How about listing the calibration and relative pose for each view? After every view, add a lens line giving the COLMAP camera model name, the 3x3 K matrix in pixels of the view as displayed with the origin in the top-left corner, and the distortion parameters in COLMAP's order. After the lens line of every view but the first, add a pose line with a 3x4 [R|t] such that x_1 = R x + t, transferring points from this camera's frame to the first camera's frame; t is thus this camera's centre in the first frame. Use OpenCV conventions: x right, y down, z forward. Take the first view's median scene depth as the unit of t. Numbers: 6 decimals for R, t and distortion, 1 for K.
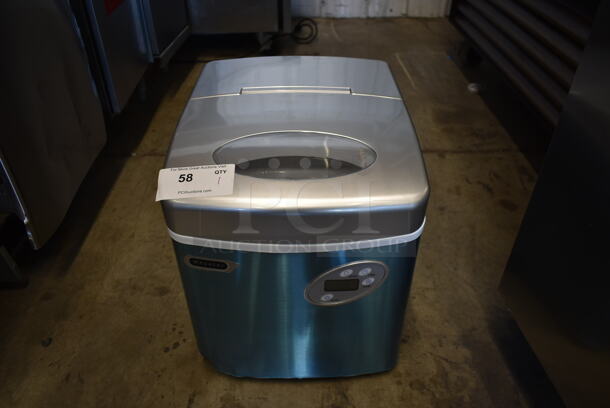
lens RADIAL K [[467.9, 0, 304.8], [0, 467.9, 206.4], [0, 0, 1]] dist [-0.014082, 0.000658]
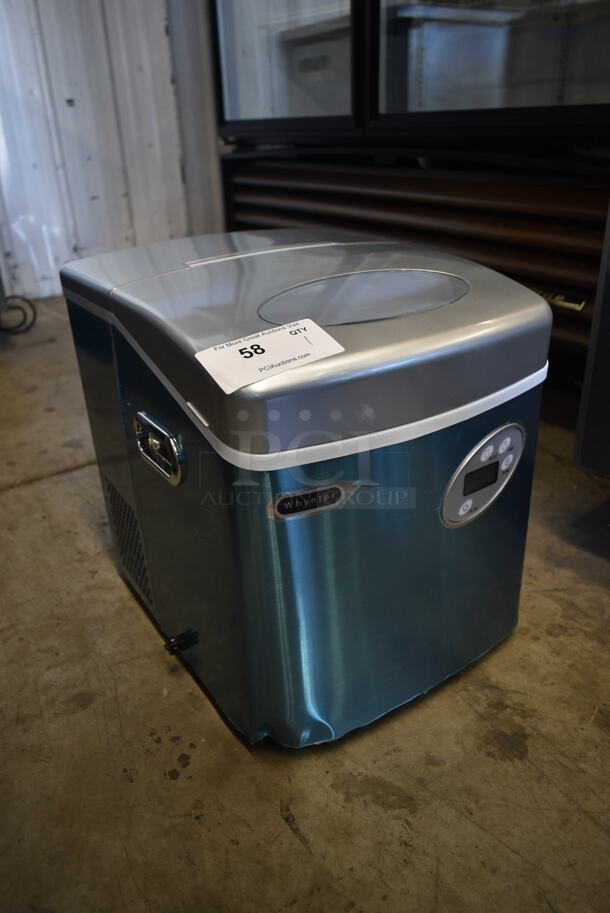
lens RADIAL K [[700.3, 0, 305.6], [0, 700.3, 451.7], [0, 0, 1]] dist [-0.014082, 0.000658]
pose [[0.836906, -0.263544, 0.479721, -0.443594], [0.360120, 0.925156, -0.120002, 0.123560], [-0.412191, 0.273187, 0.869176, 0.182824]]
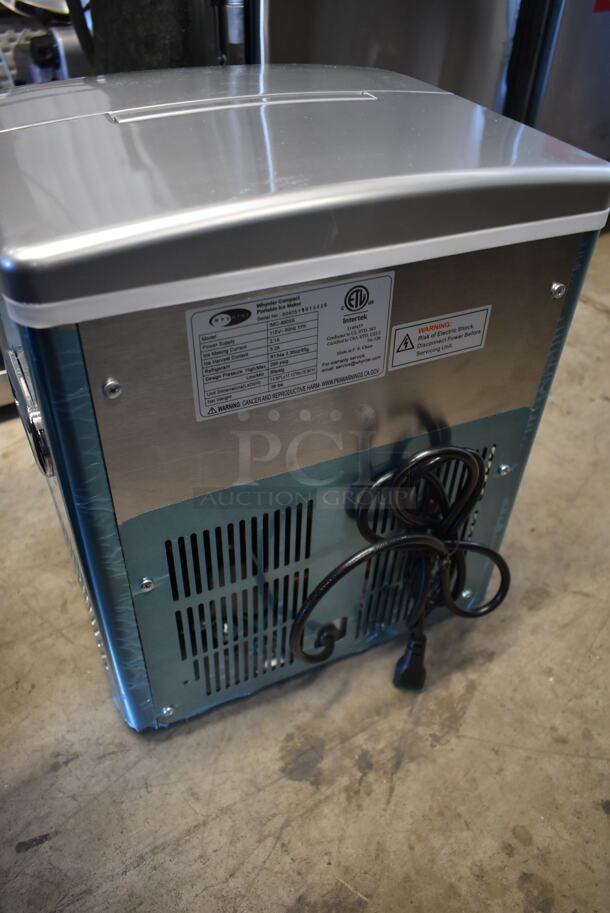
lens RADIAL K [[700.3, 0, 303.9], [0, 700.3, 457.2], [0, 0, 1]] dist [-0.014082, 0.000658]
pose [[0.569922, 0.547275, -0.612926, 0.267151], [-0.520491, 0.817637, 0.246087, 0.025653], [0.635829, 0.178772, 0.750841, 0.317353]]
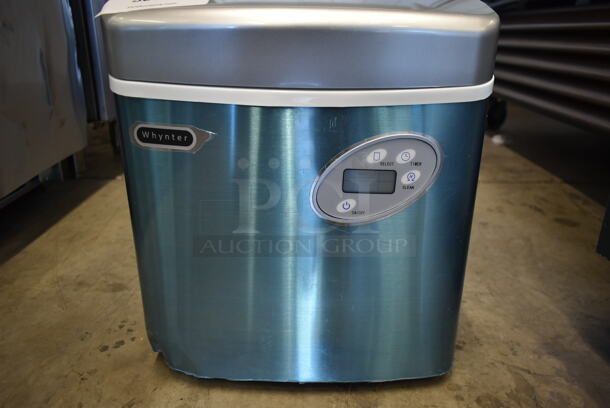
lens RADIAL K [[467.9, 0, 305.2], [0, 467.9, 201.7], [0, 0, 1]] dist [-0.014082, 0.000658]
pose [[0.999557, 0.019715, -0.022288, 0.004200], [-0.025419, 0.955137, -0.295072, 0.292831], [0.015470, 0.295508, 0.955215, 0.297820]]
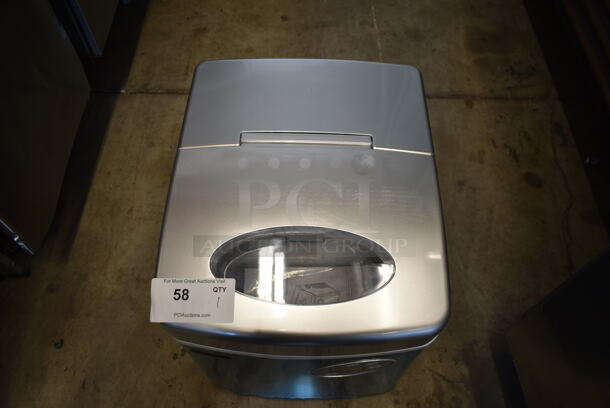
lens RADIAL K [[467.9, 0, 305.0], [0, 467.9, 207.8], [0, 0, 1]] dist [-0.014082, 0.000658]
pose [[0.999527, 0.029889, -0.007292, -0.010247], [-0.025247, 0.932323, 0.360744, -0.378547], [0.017580, -0.360389, 0.932636, 0.155692]]
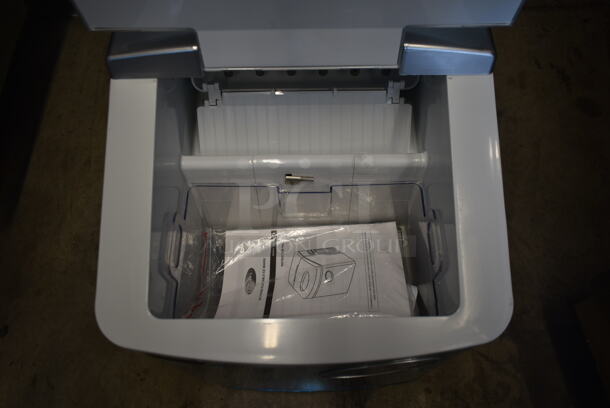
lens RADIAL K [[467.9, 0, 305.6], [0, 467.9, 206.8], [0, 0, 1]] dist [-0.014082, 0.000658]
pose [[0.999941, -0.003741, -0.010228, -0.007366], [0.007955, 0.892309, 0.451356, -0.274036], [0.007438, -0.451411, 0.892285, 0.370508]]
